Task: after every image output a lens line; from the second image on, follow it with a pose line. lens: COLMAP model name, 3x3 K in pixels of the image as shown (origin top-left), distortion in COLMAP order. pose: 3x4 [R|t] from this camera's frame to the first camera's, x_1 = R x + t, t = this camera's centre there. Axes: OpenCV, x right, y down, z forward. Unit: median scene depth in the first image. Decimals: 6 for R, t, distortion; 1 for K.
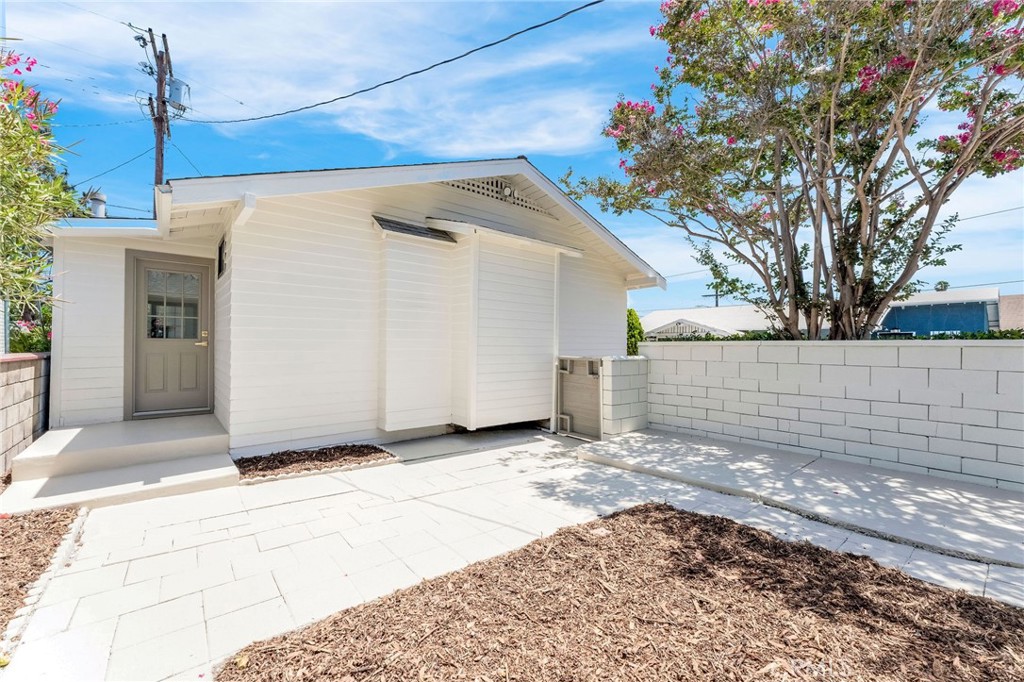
lens RADIAL K [[416.2, 0, 505.7], [0, 416.2, 340.3], [0, 0, 1]] dist [0.001888, 0.000062]
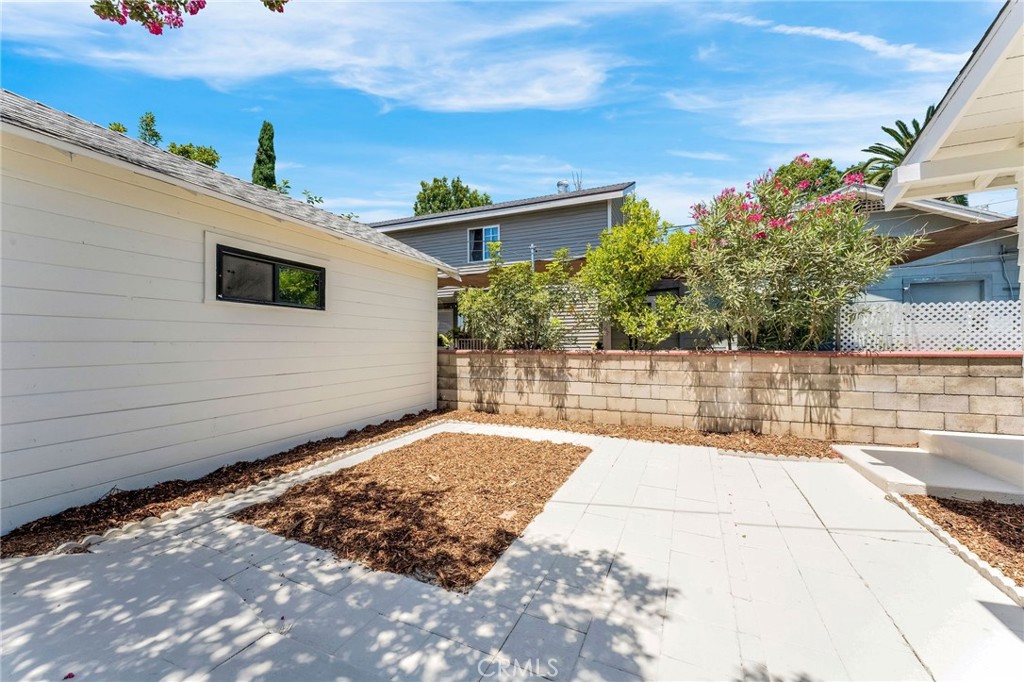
lens RADIAL K [[416.2, 0, 505.7], [0, 416.2, 340.3], [0, 0, 1]] dist [0.001888, 0.000062]
pose [[-0.889866, -0.008233, -0.456148, 0.592251], [0.008106, 0.999394, -0.033852, 0.036444], [0.456150, -0.033821, -0.889260, 1.625563]]
